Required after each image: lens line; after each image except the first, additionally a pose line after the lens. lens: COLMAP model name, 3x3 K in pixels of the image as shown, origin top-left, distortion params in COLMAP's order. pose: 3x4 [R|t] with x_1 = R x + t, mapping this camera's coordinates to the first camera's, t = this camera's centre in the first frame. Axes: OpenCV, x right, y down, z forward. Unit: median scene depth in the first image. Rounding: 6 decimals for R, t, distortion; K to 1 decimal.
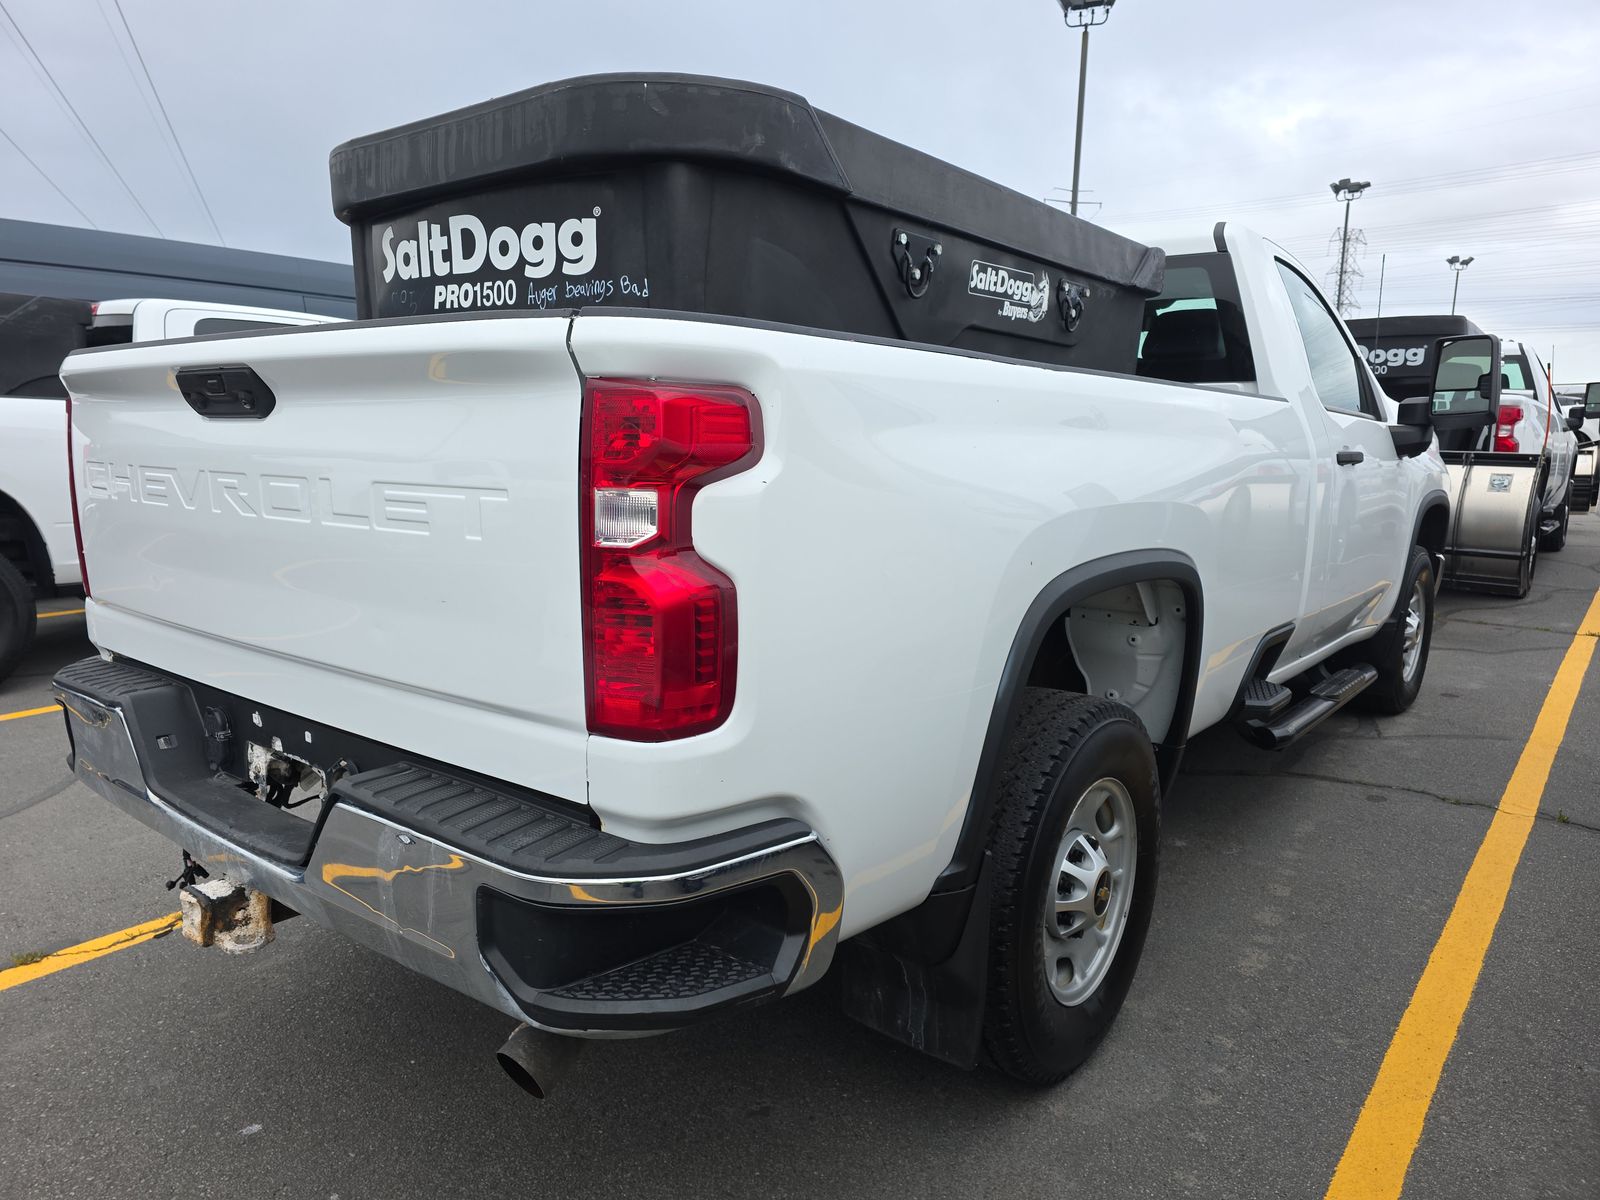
lens RADIAL K [[1076.4, 0, 769.3], [0, 1076.4, 658.6], [0, 0, 1]] dist [0.007112, 0.000178]
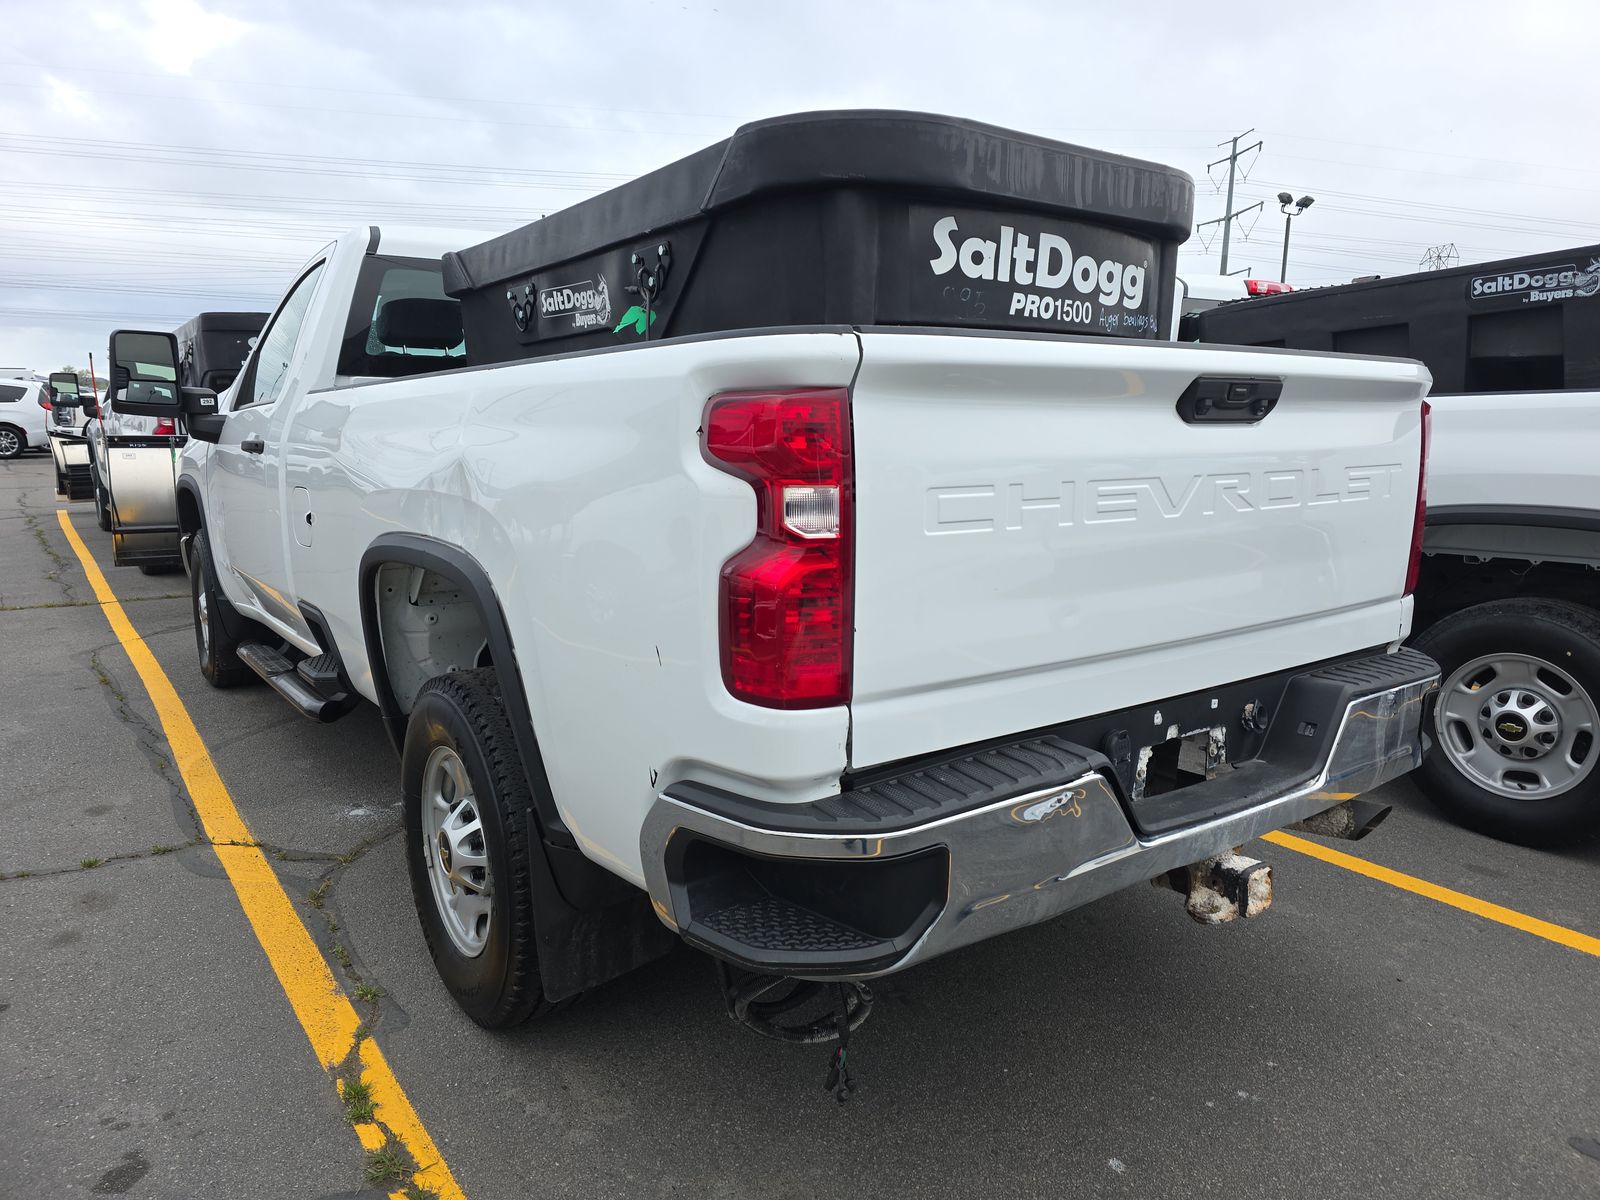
lens RADIAL K [[1087.7, 0, 806.8], [0, 1087.7, 633.3], [0, 0, 1]] dist [0.042023, -0.000315]
pose [[0.241567, -0.195781, 0.950429, -1.504658], [0.200770, 0.968327, 0.148439, -0.238521], [-0.949388, 0.154960, 0.273223, 1.010957]]
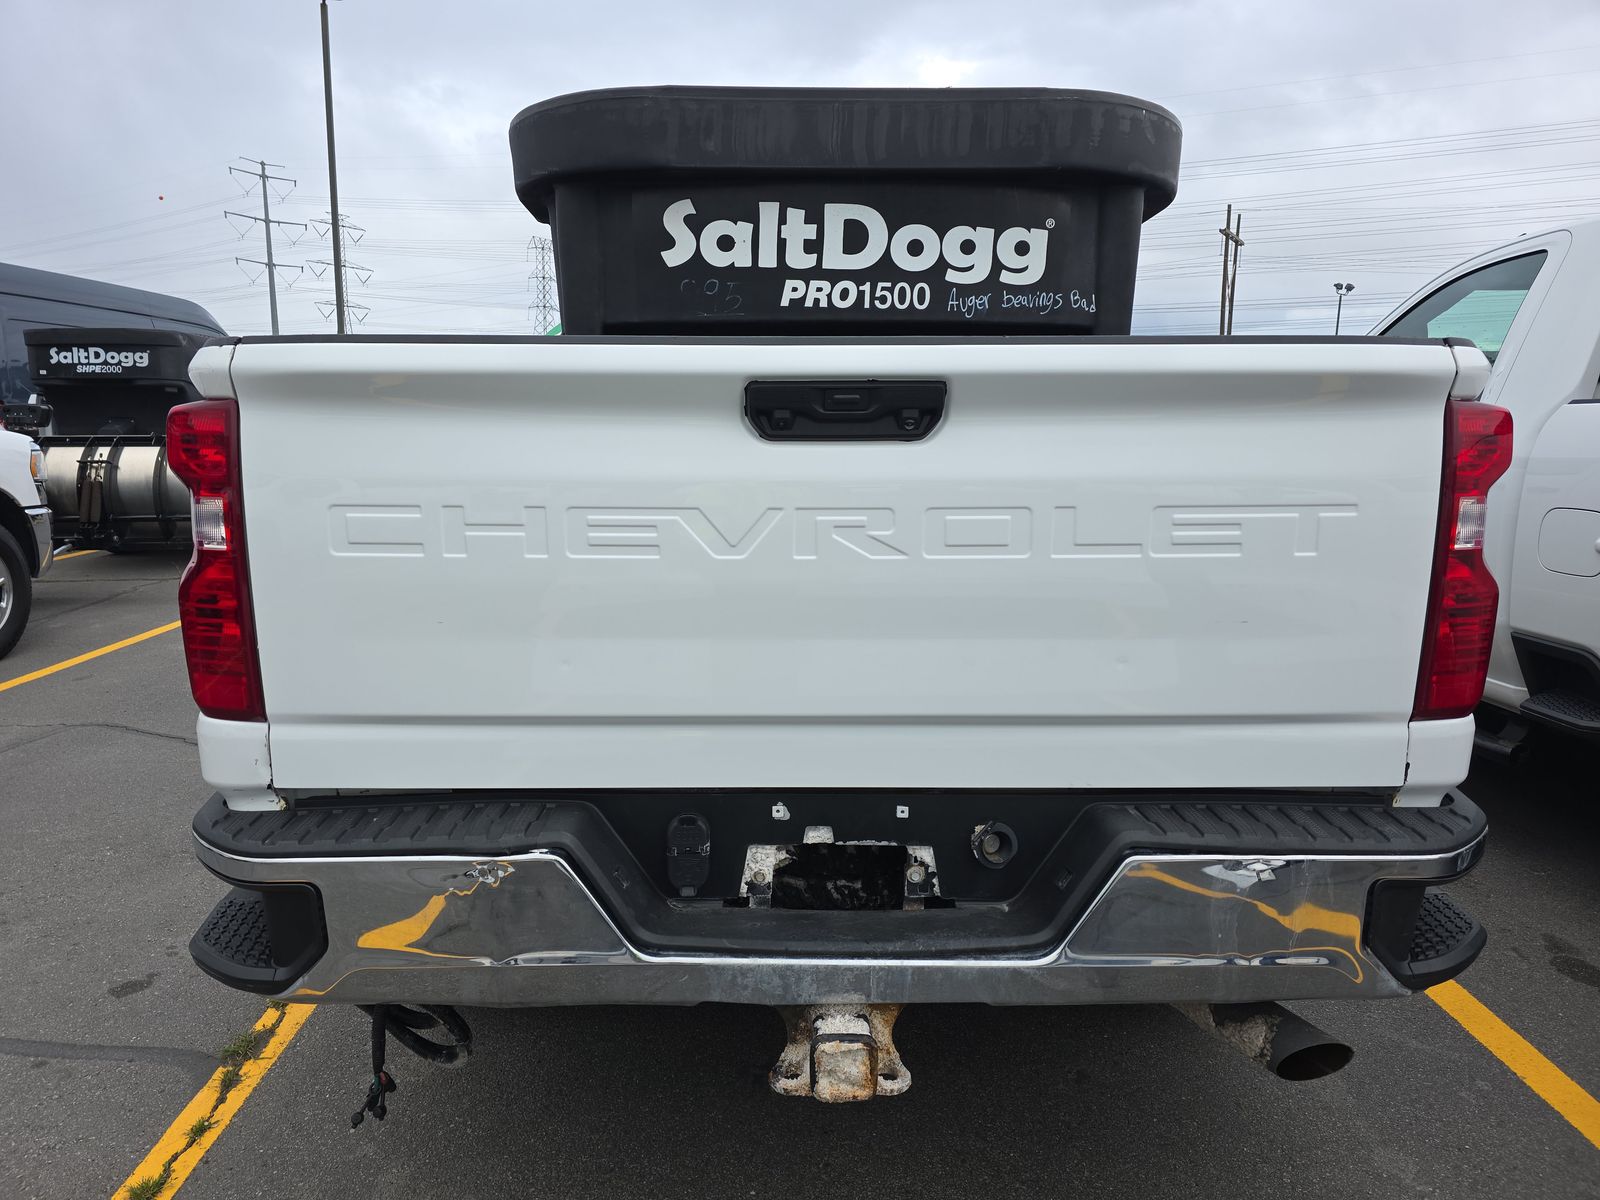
lens RADIAL K [[1069.5, 0, 763.8], [0, 1069.5, 629.6], [0, 0, 1]] dist [0.068218, -0.043875]
pose [[0.771932, -0.131315, 0.621995, -0.953007], [0.138290, 0.989689, 0.037316, -0.108397], [-0.620482, 0.057210, 0.782131, 0.372083]]
